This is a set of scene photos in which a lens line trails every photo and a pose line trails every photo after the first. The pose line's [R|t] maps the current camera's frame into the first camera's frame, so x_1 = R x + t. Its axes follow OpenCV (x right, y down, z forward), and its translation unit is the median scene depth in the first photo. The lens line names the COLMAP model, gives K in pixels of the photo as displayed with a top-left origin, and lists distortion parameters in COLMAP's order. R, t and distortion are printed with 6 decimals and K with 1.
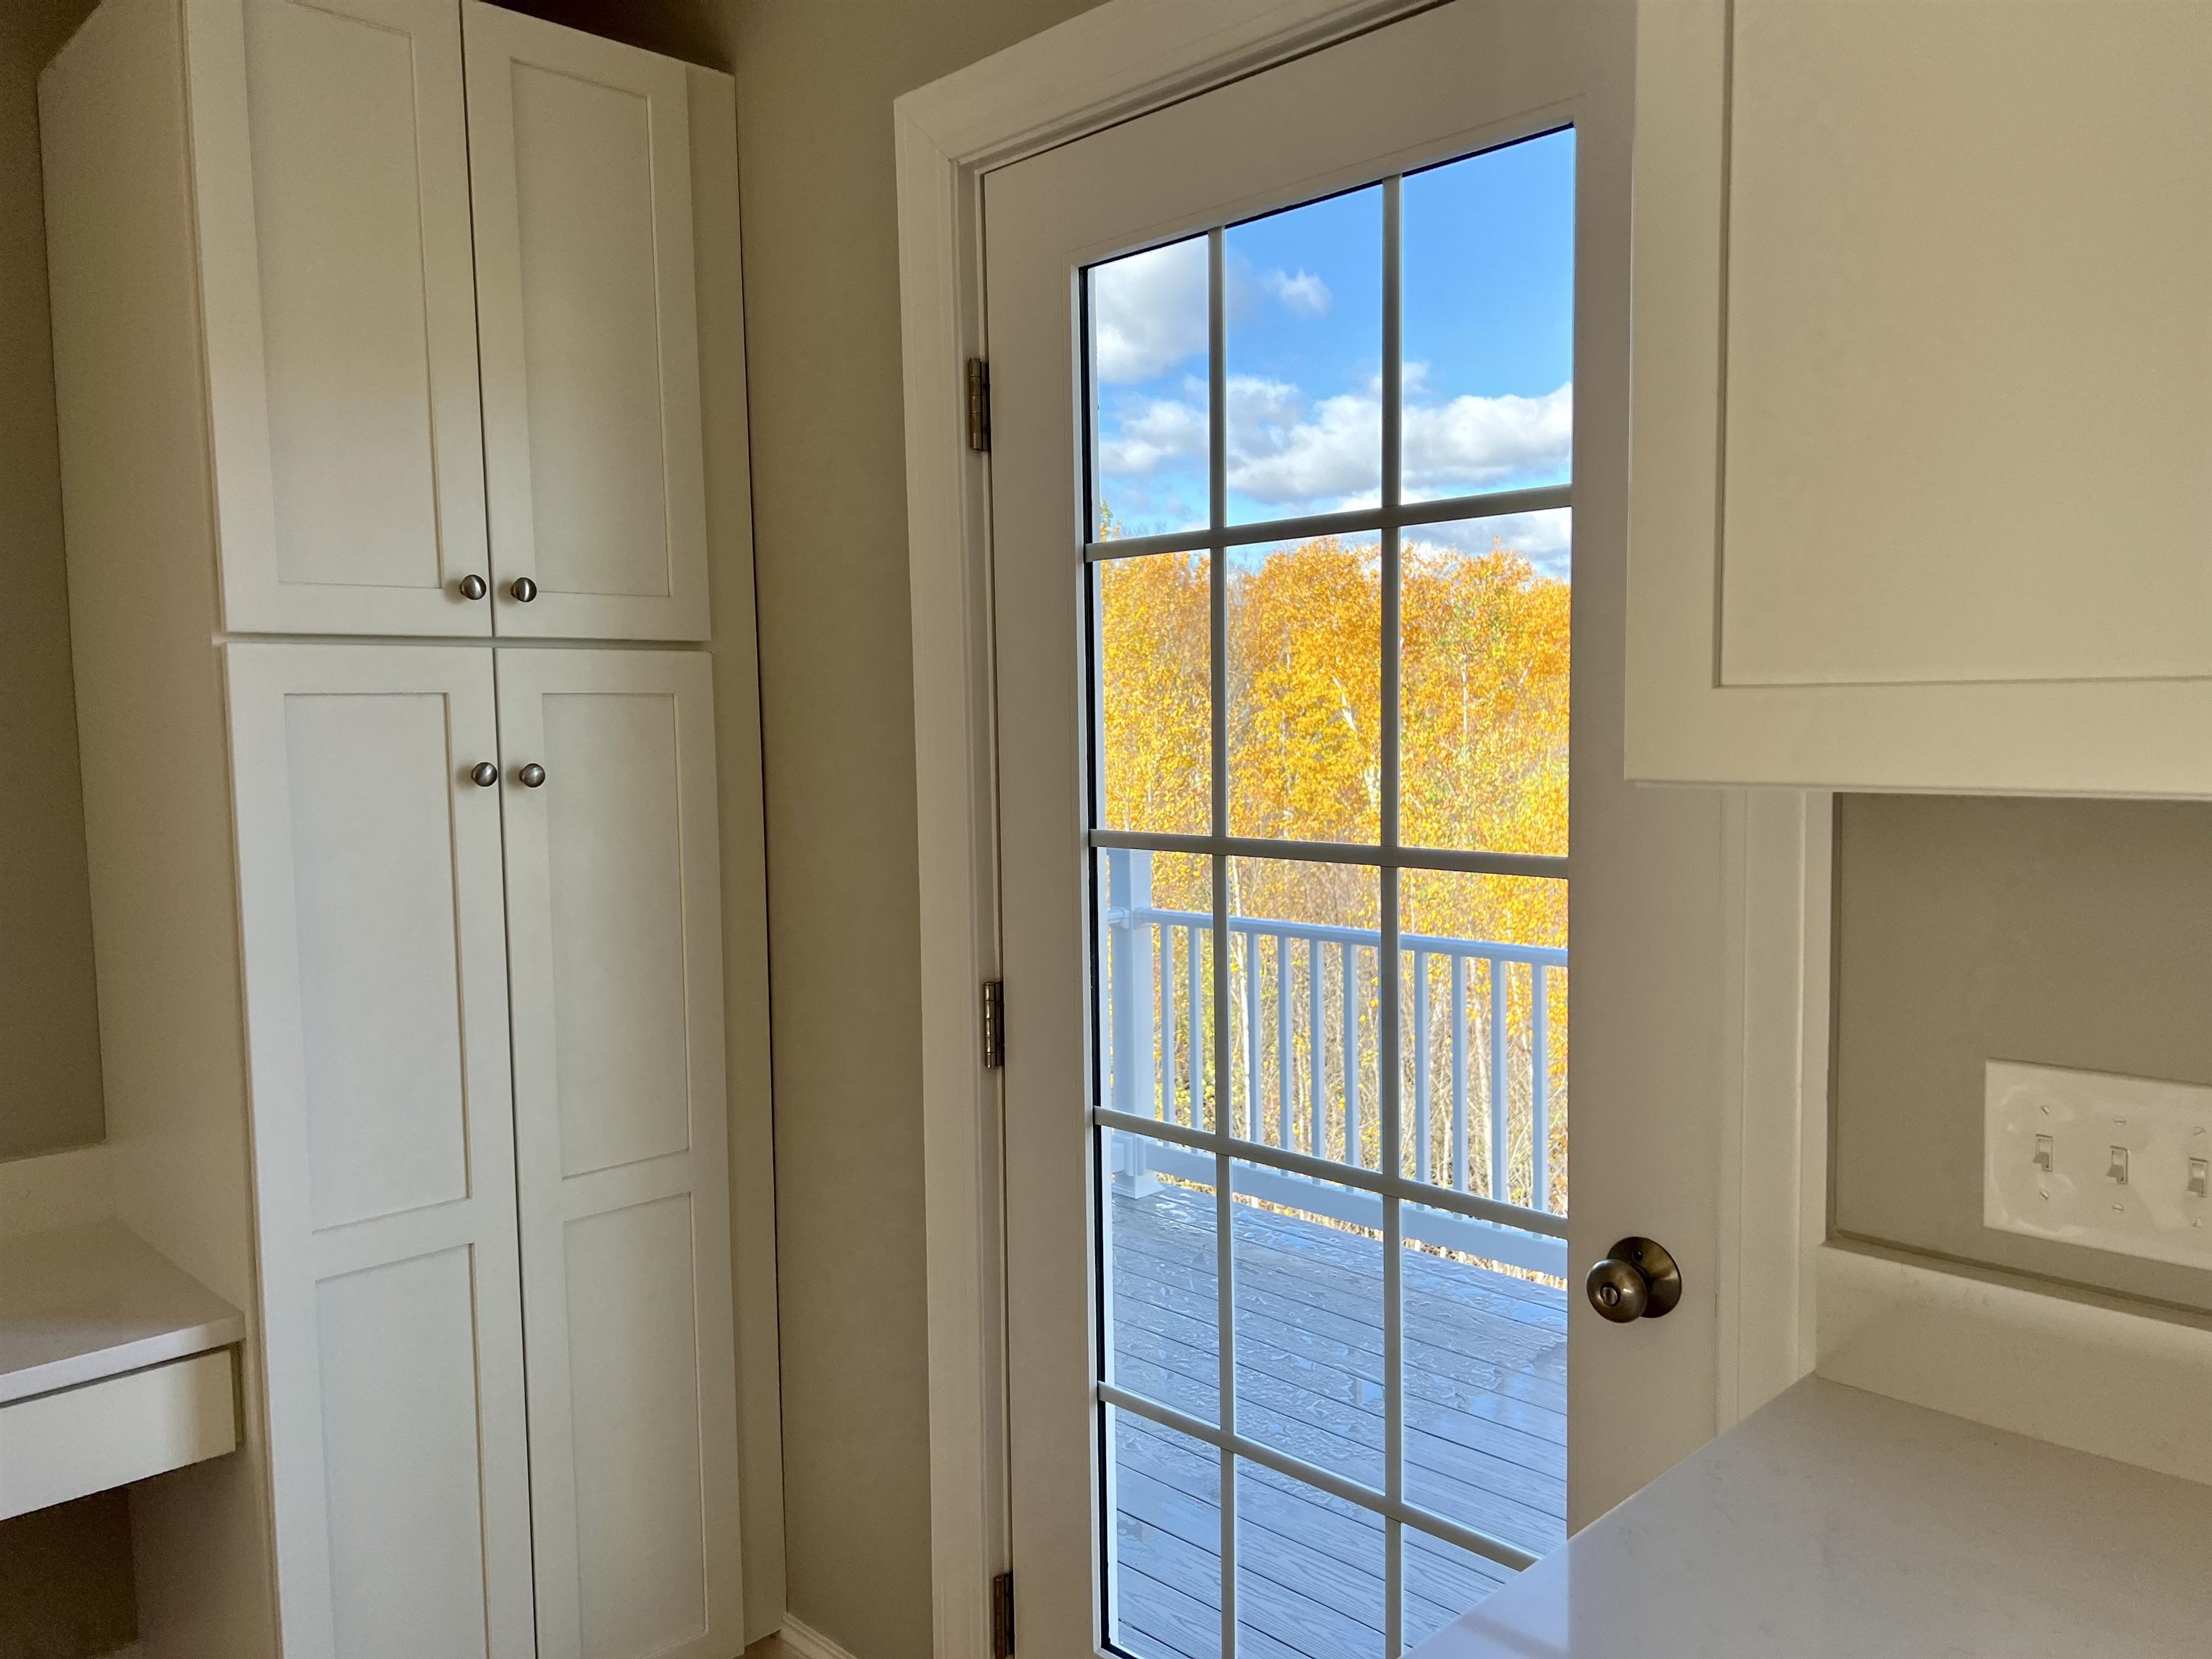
lens RADIAL K [[1647.2, 0, 1107.3], [0, 1647.2, 848.6], [0, 0, 1]] dist [0.064028, -0.099868]
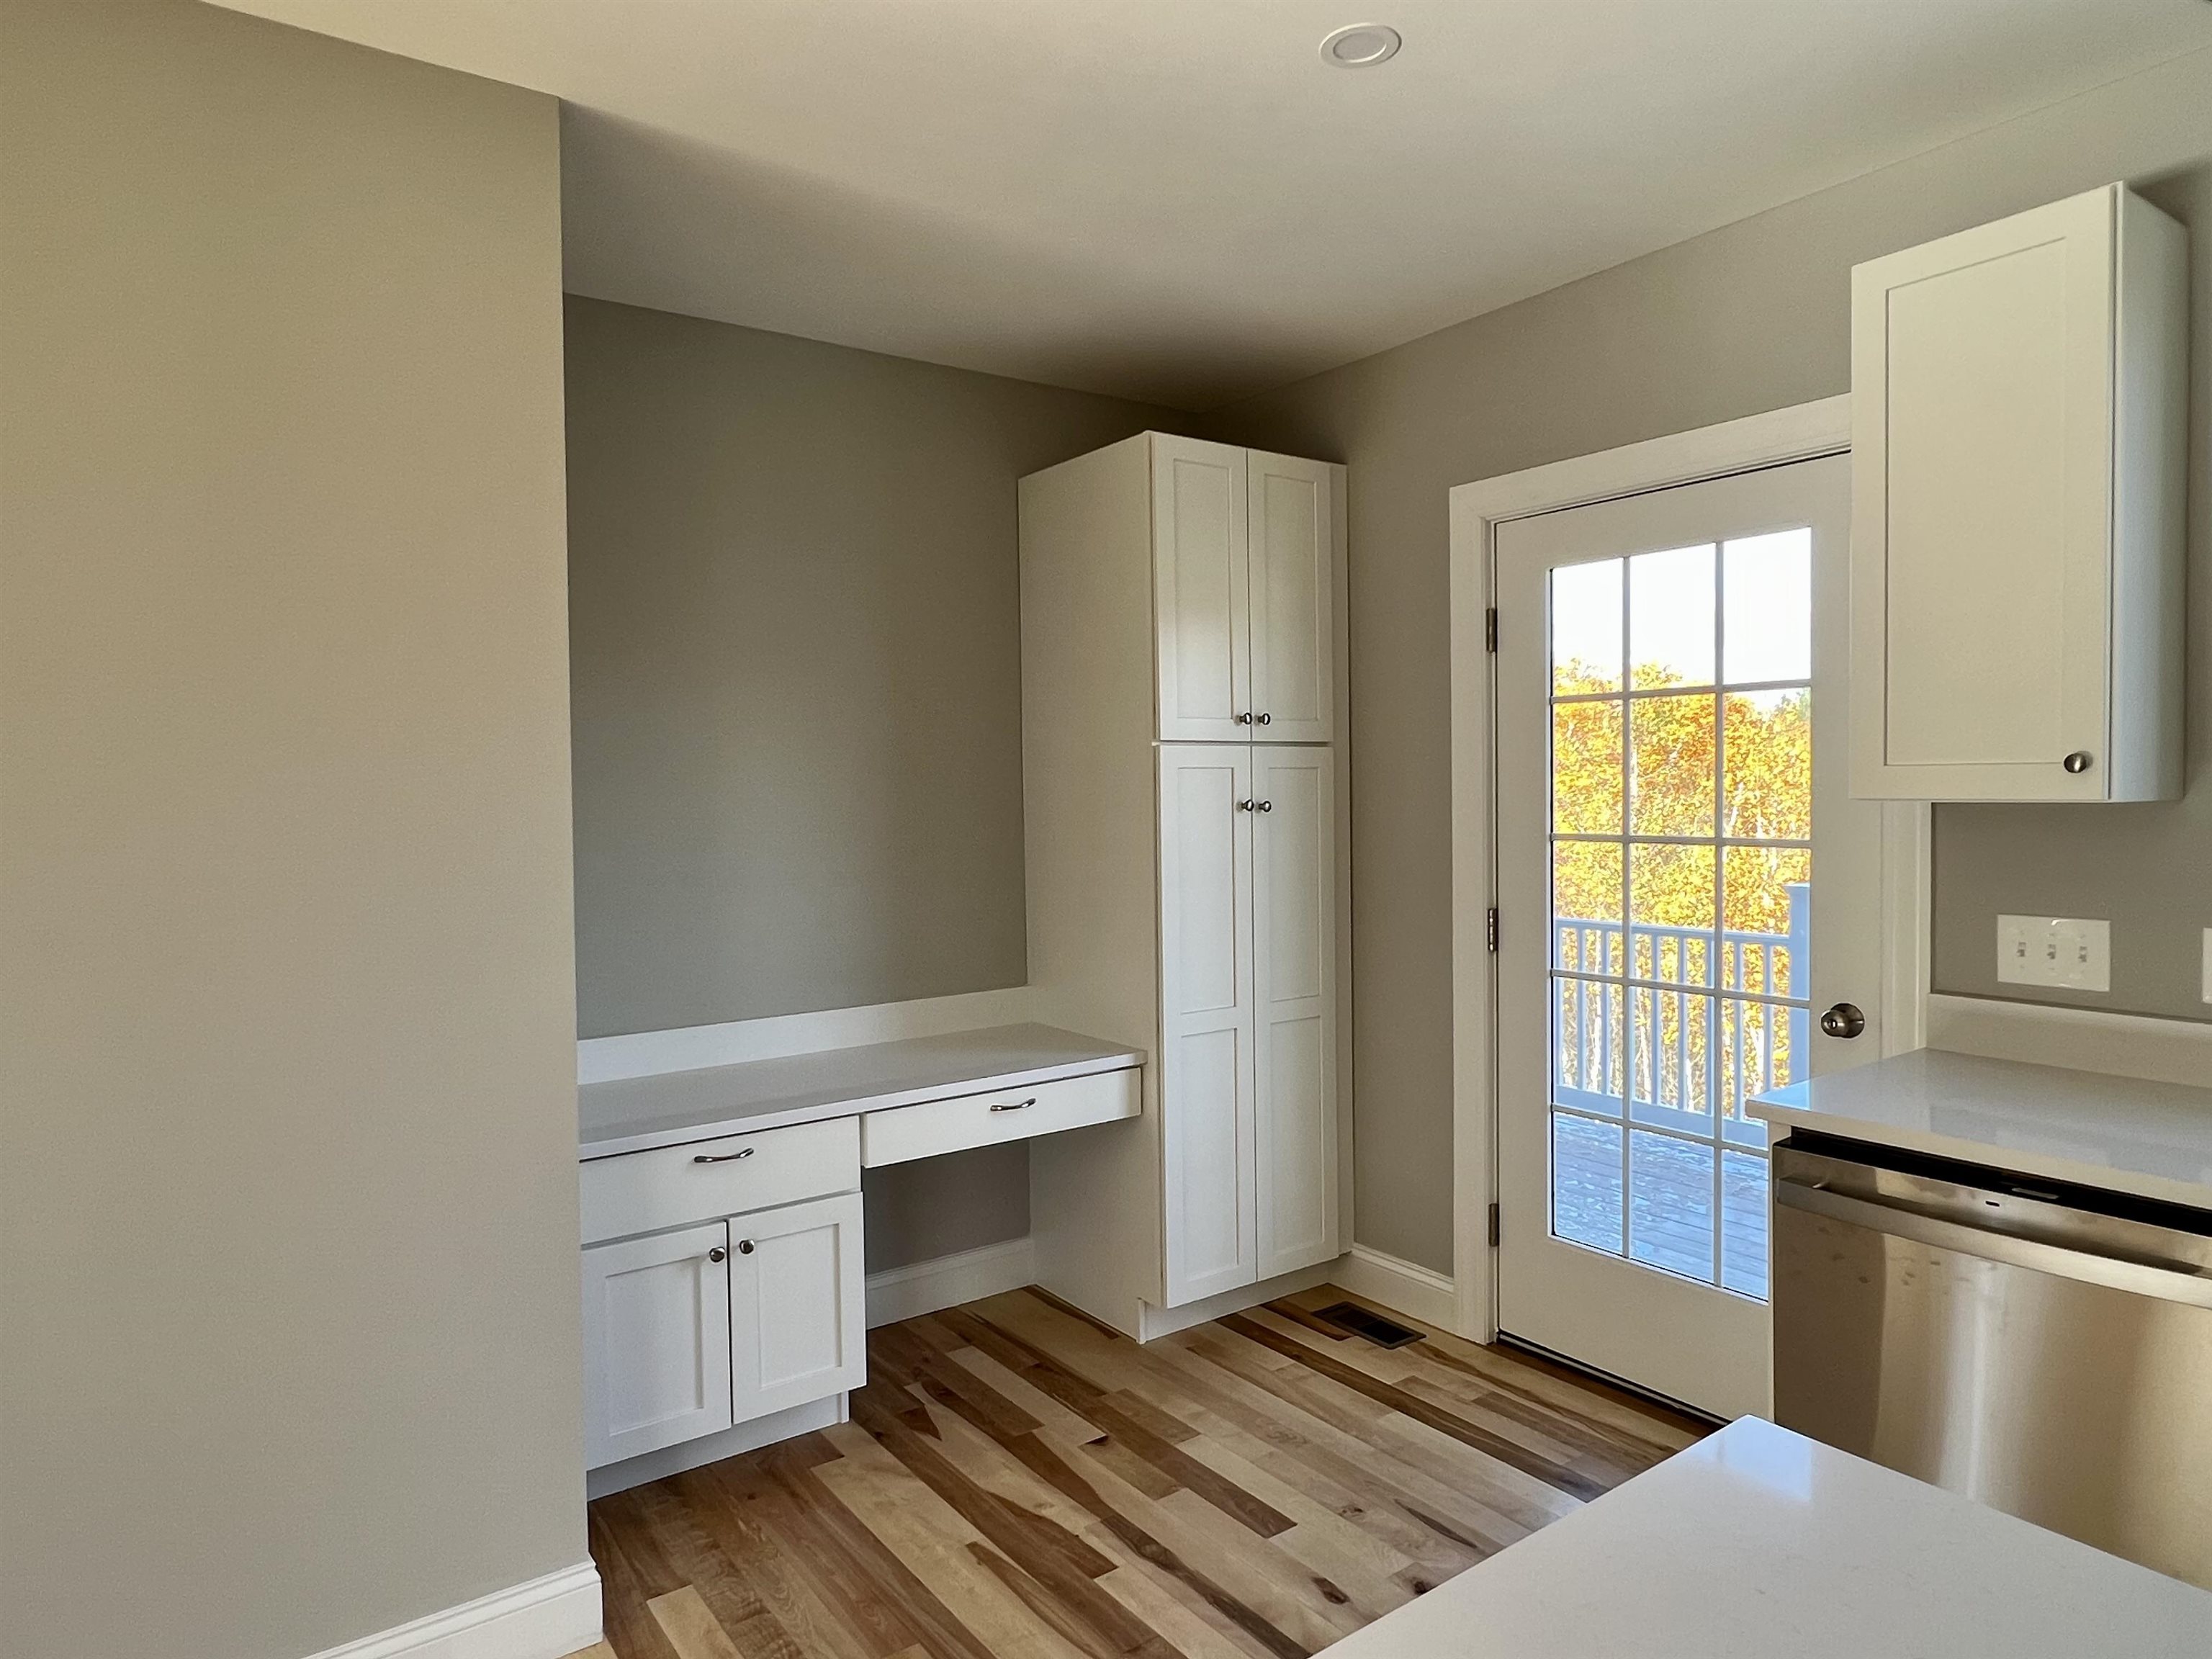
lens RADIAL K [[1323.4, 0, 1106.0], [0, 1323.4, 829.5], [0, 0, 1]] dist [-0.002544, 0.001959]
pose [[0.988057, 0.009530, -0.153796, -0.299036], [-0.016781, 0.998804, -0.045918, 0.068030], [0.153175, 0.047951, 0.987035, -0.711946]]
